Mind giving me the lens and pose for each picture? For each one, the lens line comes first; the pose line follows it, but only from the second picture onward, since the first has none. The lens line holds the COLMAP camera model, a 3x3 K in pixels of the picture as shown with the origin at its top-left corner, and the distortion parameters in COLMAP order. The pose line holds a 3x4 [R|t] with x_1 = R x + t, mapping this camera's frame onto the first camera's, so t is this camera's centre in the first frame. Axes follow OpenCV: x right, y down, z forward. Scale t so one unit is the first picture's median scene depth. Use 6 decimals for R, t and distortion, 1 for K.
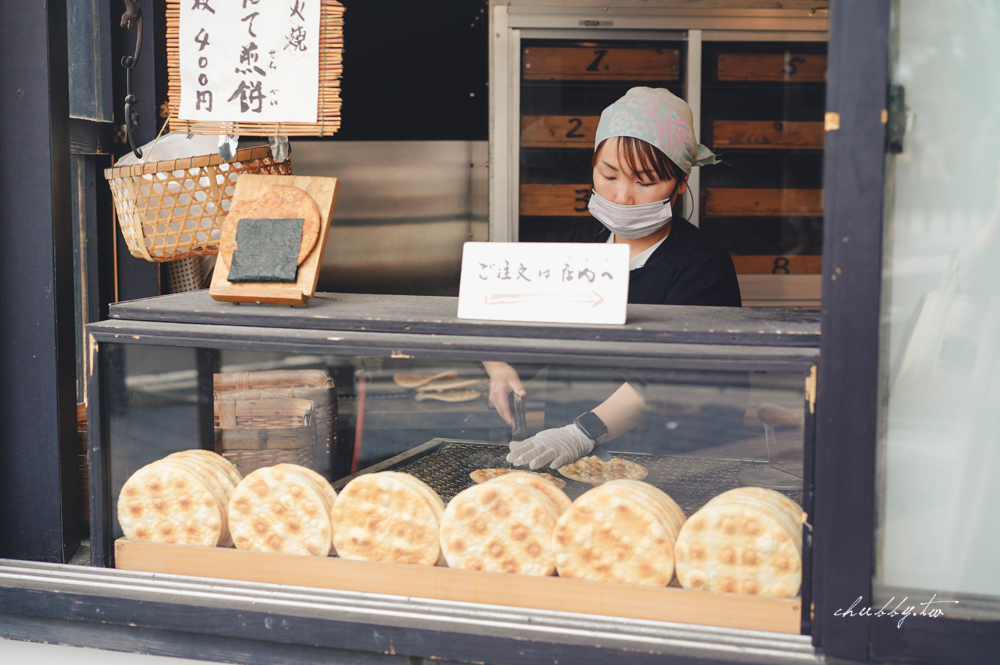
lens RADIAL K [[1547.3, 0, 499.2], [0, 1547.3, 328.2], [0, 0, 1]] dist [-0.008129, 0.000000]
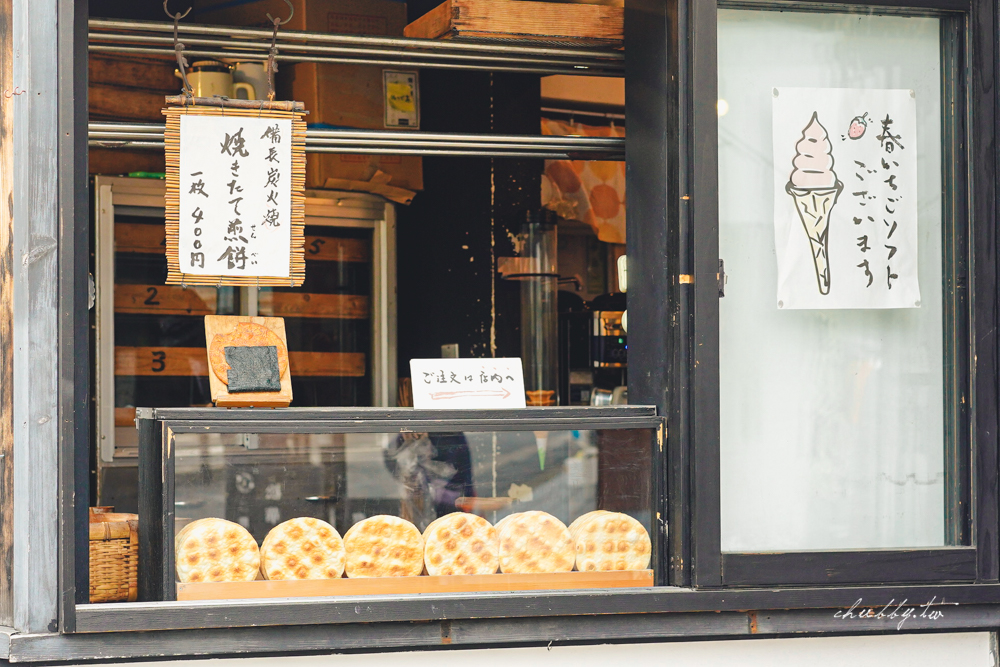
lens RADIAL K [[2377.6, 0, 500.4], [0, 2377.6, 335.2], [0, 0, 1]] dist [-0.038783, 0.000000]
pose [[0.815575, 0.007445, 0.578604, -1.239886], [0.069336, 0.991456, -0.110490, 0.174978], [-0.574483, 0.130231, 0.808090, -0.865904]]
